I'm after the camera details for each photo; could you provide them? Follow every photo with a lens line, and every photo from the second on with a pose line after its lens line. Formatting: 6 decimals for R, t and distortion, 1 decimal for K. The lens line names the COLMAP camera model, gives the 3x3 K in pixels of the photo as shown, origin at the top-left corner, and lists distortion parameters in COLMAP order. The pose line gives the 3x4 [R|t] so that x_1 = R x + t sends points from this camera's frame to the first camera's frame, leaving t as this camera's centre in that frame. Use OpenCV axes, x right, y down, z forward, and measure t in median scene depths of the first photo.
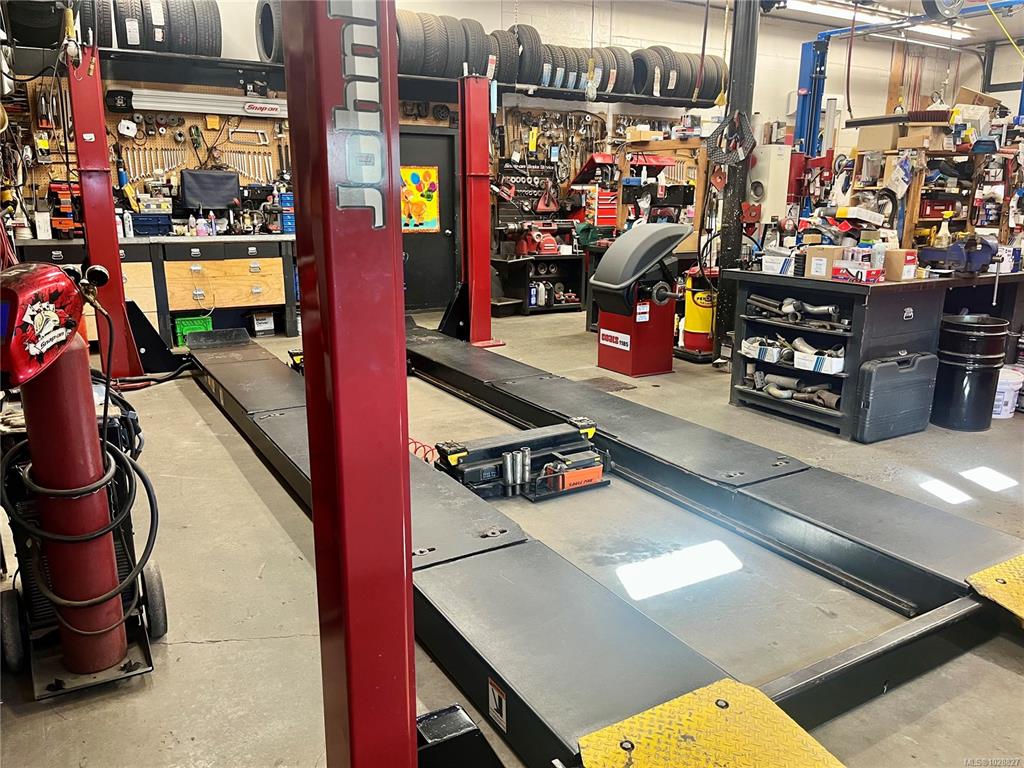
lens RADIAL K [[775.0, 0, 513.3], [0, 775.0, 388.8], [0, 0, 1]] dist [0.046940, -0.058458]
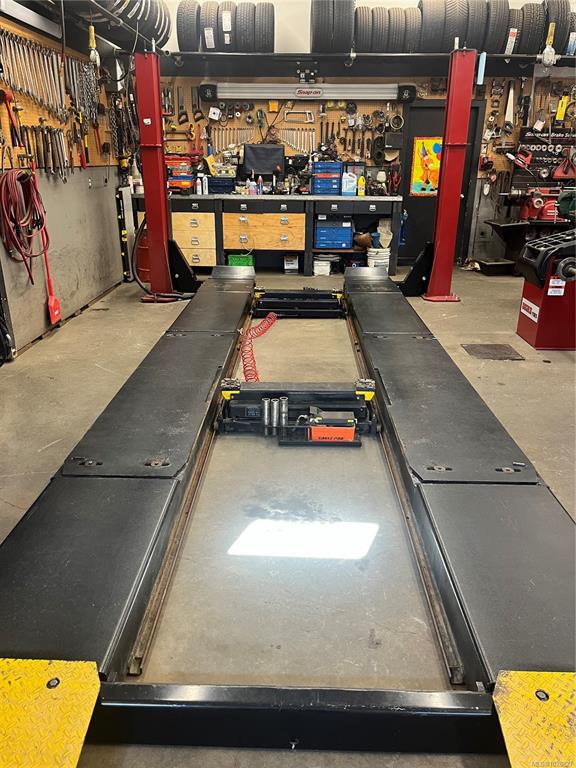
lens RADIAL K [[581.3, 0, 285.8], [0, 581.3, 385.2], [0, 0, 1]] dist [0.046940, -0.058458]
pose [[0.847963, 0.191917, -0.494093, 0.220711], [-0.130232, 0.979012, 0.156765, -0.038487], [0.513808, -0.068584, 0.855159, 0.137171]]
